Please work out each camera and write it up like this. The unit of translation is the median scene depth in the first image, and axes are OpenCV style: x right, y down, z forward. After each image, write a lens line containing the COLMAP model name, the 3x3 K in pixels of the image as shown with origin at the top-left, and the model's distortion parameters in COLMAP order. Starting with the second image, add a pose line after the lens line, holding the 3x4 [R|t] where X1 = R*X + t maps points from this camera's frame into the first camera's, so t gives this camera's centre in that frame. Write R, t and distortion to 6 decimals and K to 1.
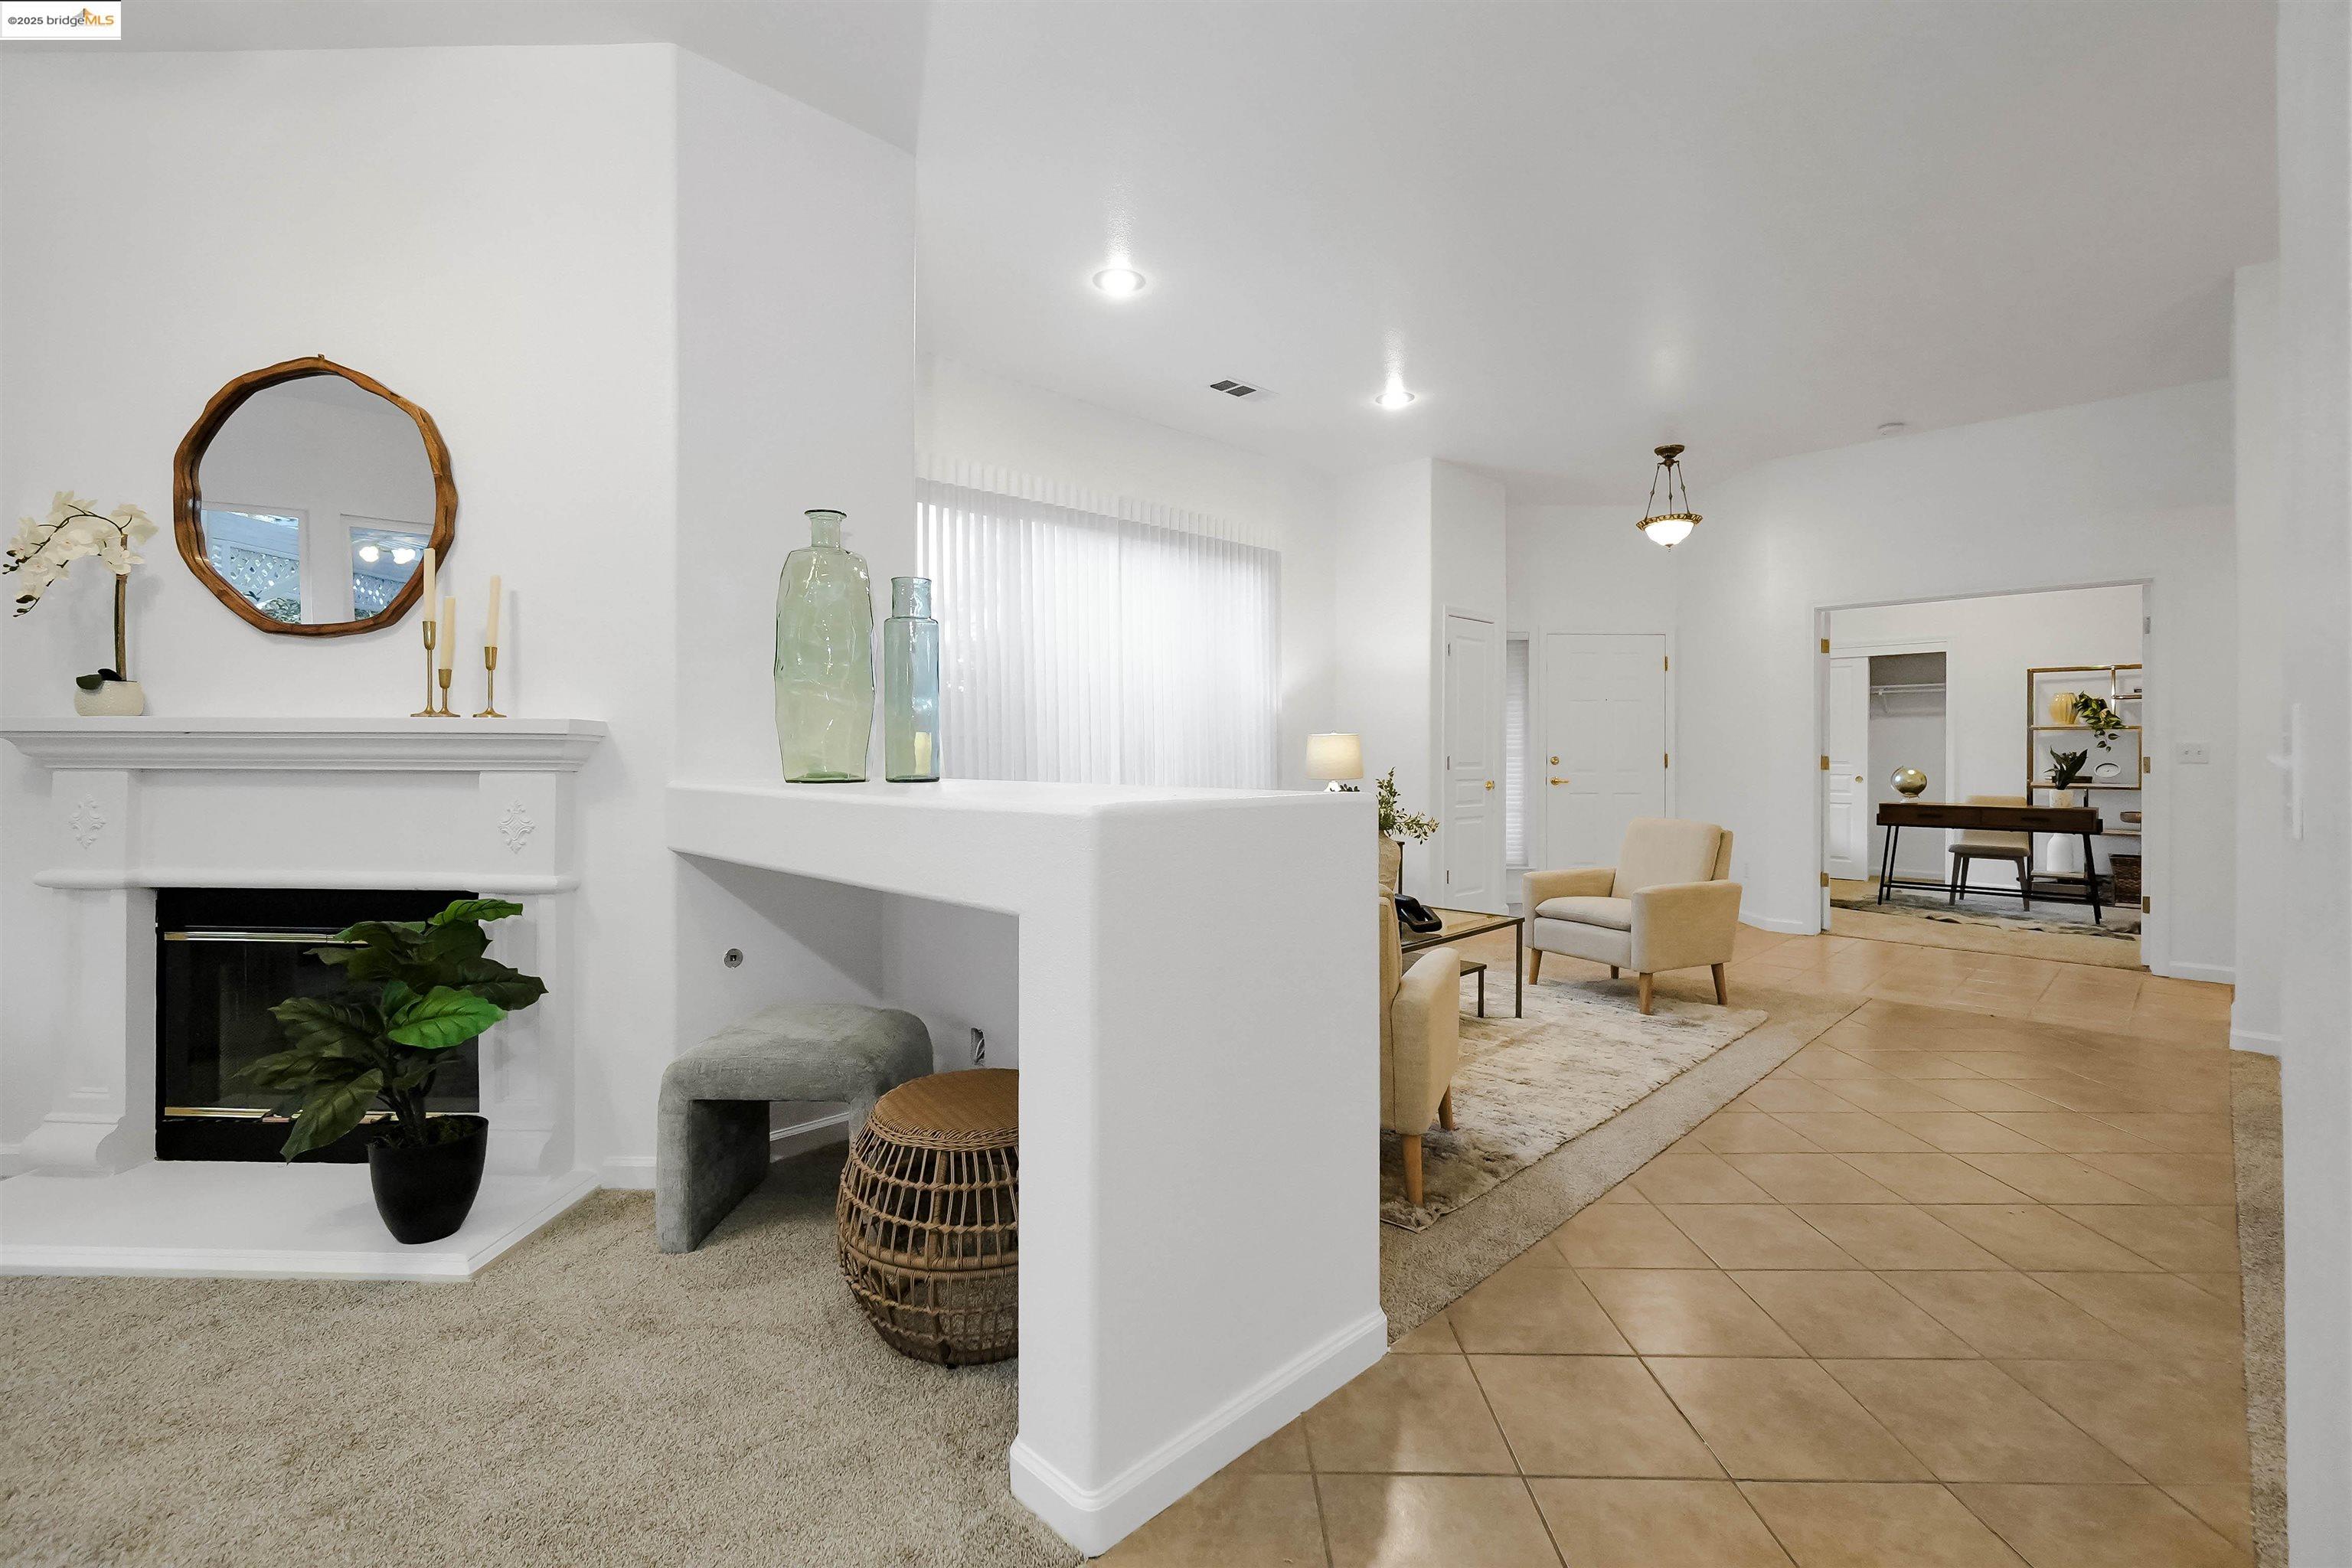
lens RADIAL K [[1020.6, 0, 1177.1], [0, 1020.6, 749.4], [0, 0, 1]] dist [-0.009758, 0.000979]
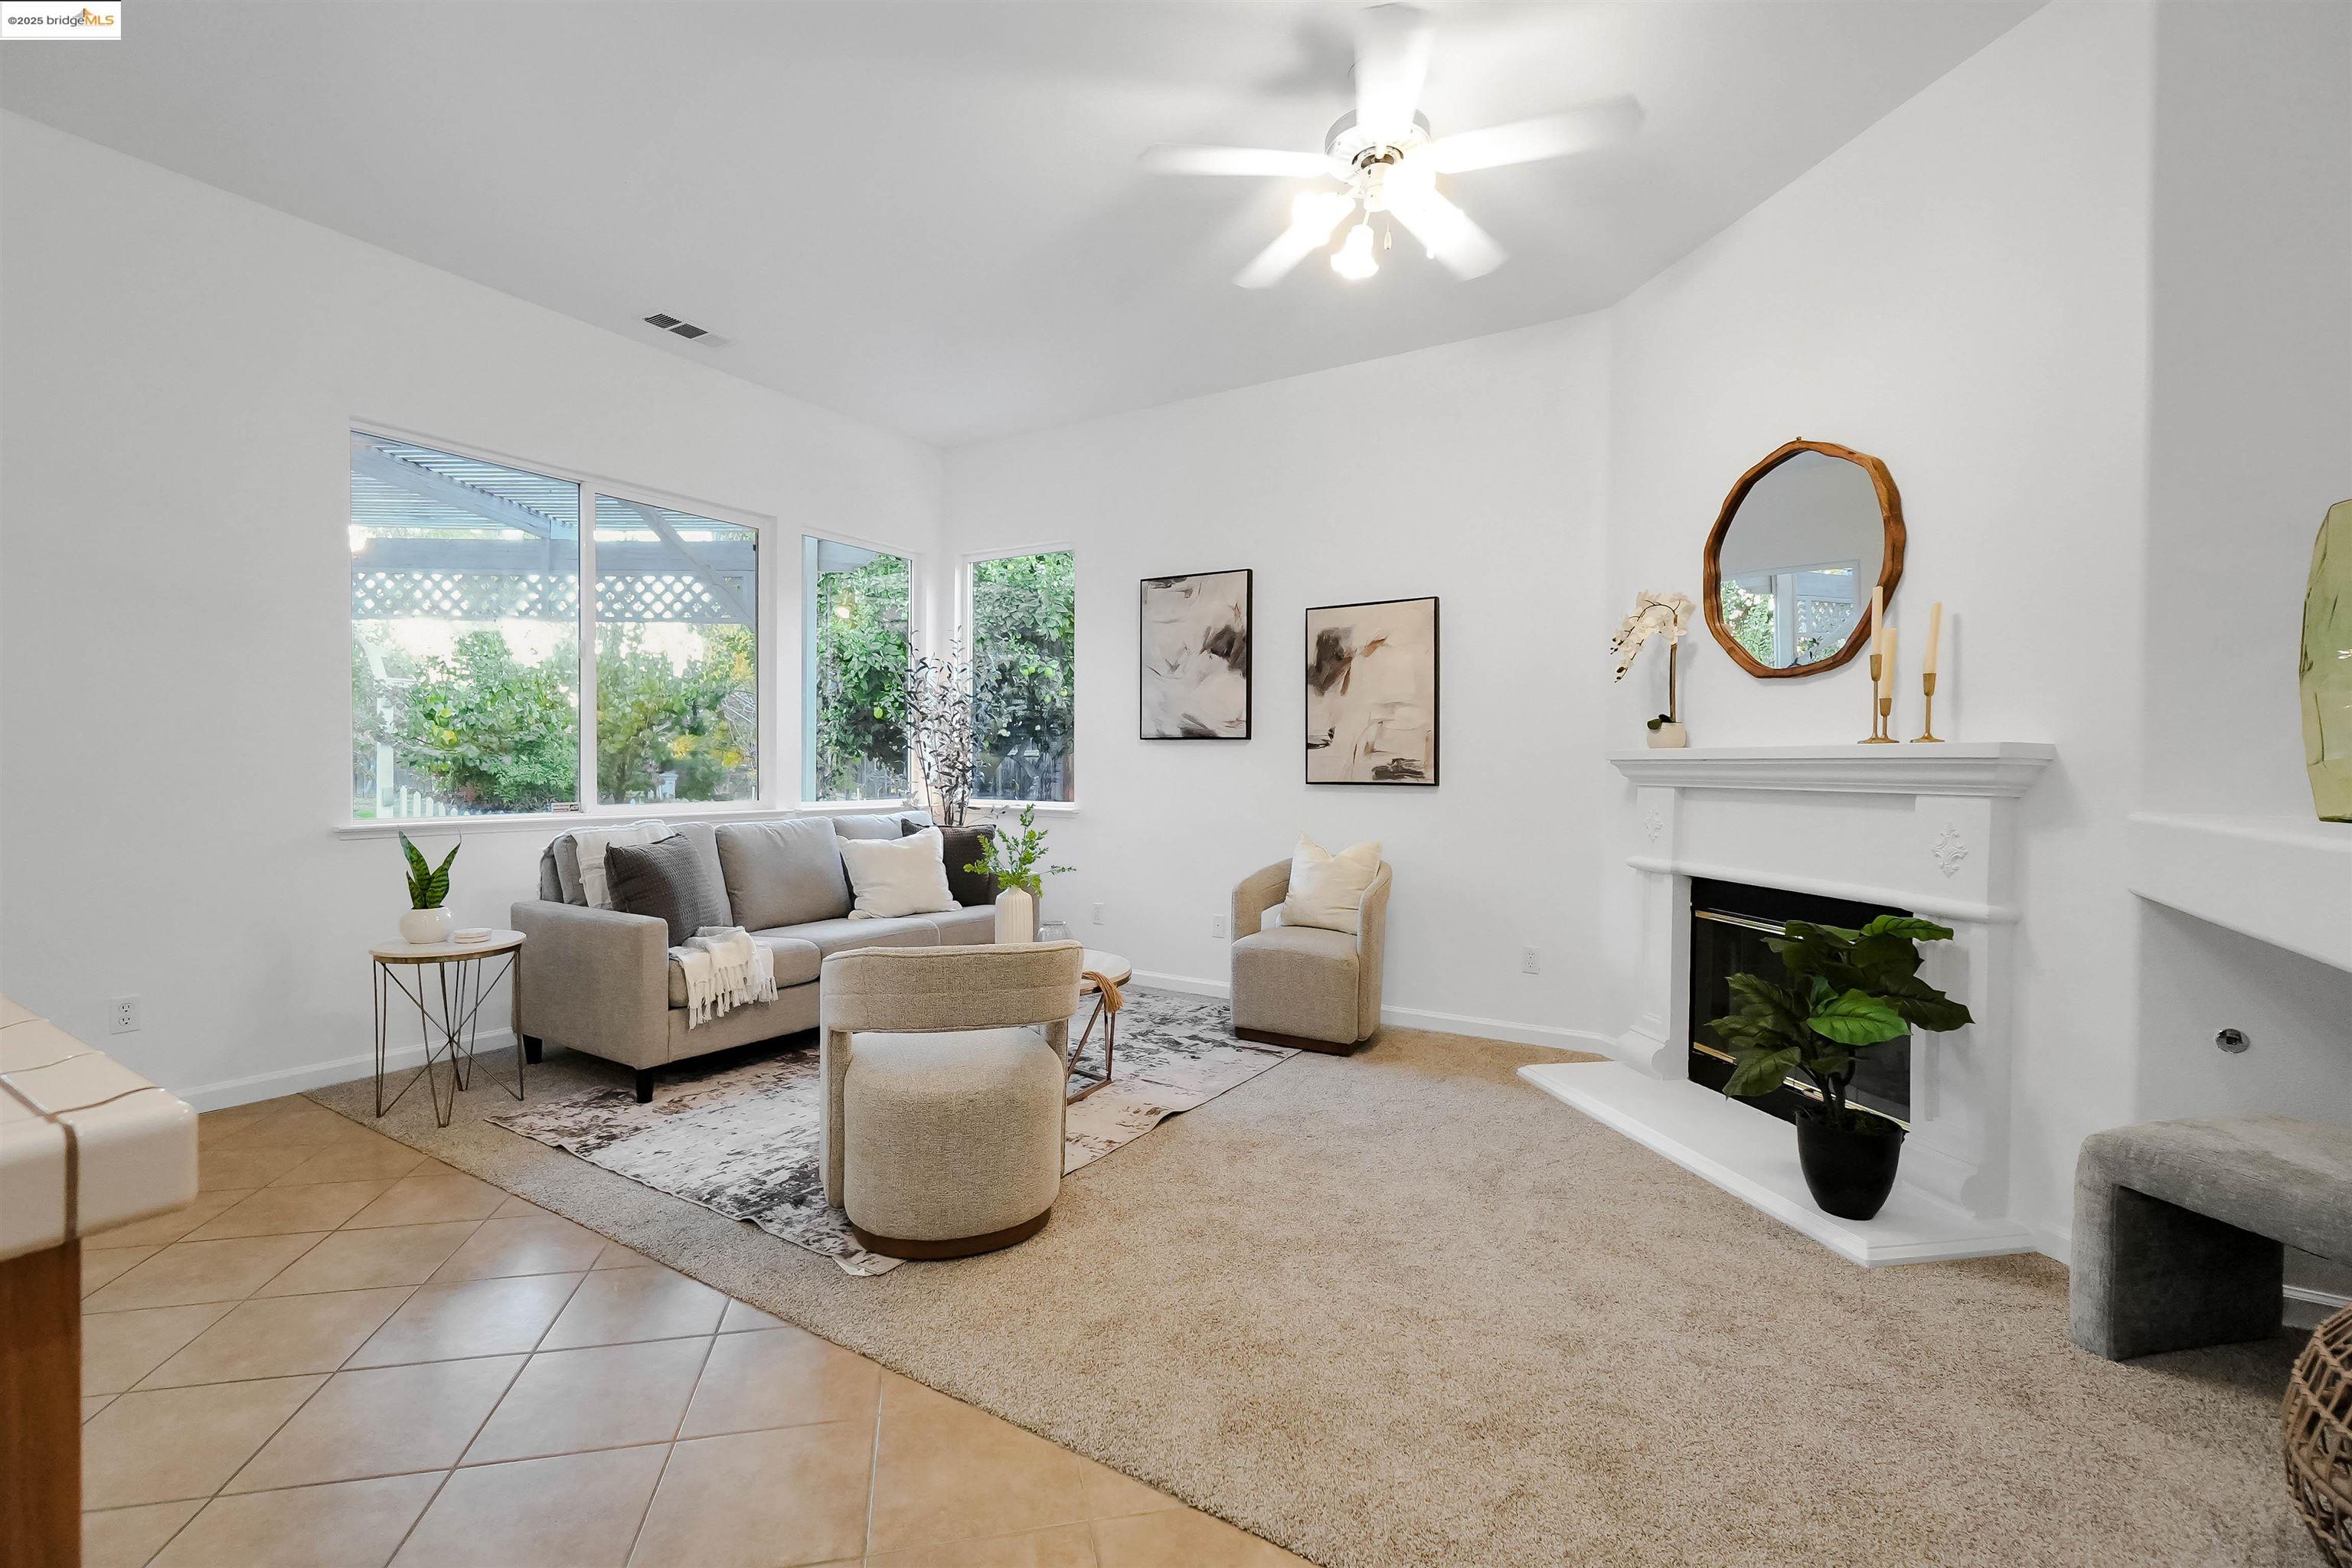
lens RADIAL K [[1020.6, 0, 1165.5], [0, 1020.6, 782.5], [0, 0, 1]] dist [-0.009758, 0.000979]
pose [[0.220240, 0.013654, -0.975350, 0.155896], [-0.007706, 0.999895, 0.012258, 0.001992], [0.975415, 0.004816, 0.220323, 0.027928]]
